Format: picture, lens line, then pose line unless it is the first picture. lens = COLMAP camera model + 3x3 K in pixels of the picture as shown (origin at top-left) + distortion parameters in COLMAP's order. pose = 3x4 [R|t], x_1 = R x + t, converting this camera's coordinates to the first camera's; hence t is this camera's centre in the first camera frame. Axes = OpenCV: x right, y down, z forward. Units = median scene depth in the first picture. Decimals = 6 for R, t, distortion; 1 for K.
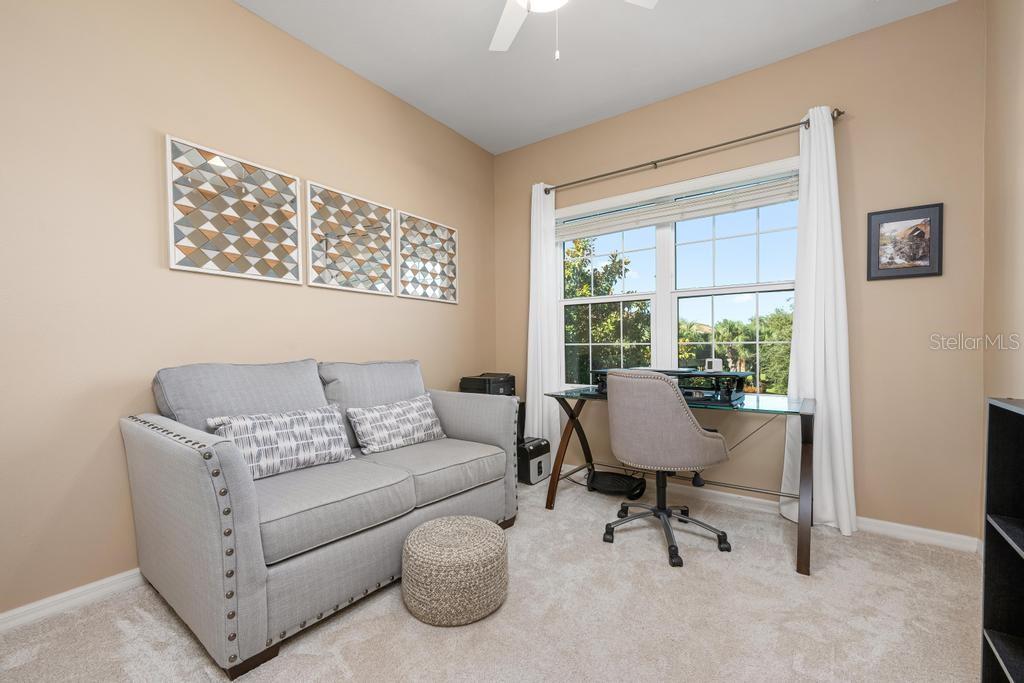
lens RADIAL K [[422.4, 0, 512.3], [0, 422.4, 340.9], [0, 0, 1]] dist [-0.000203, -0.000025]
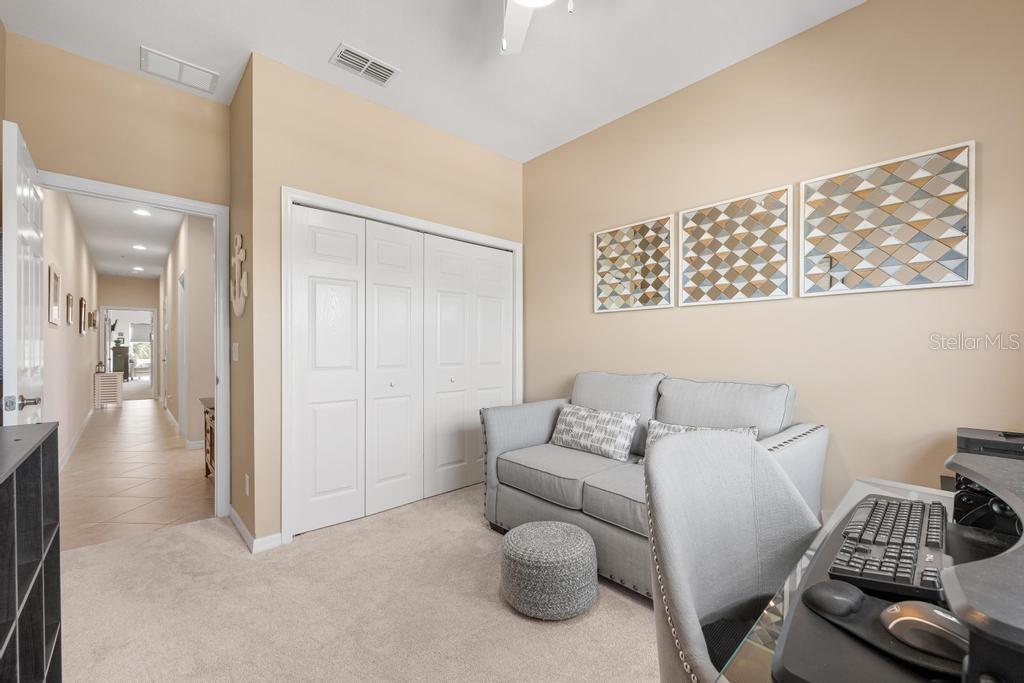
lens RADIAL K [[410.3, 0, 565.0], [0, 410.3, 363.3], [0, 0, 1]] dist [-0.000984, -0.000014]
pose [[-0.104488, 0.001008, -0.994526, 0.521753], [-0.007373, 0.999971, 0.001788, 0.013580], [0.994499, 0.007520, -0.104478, 0.694818]]
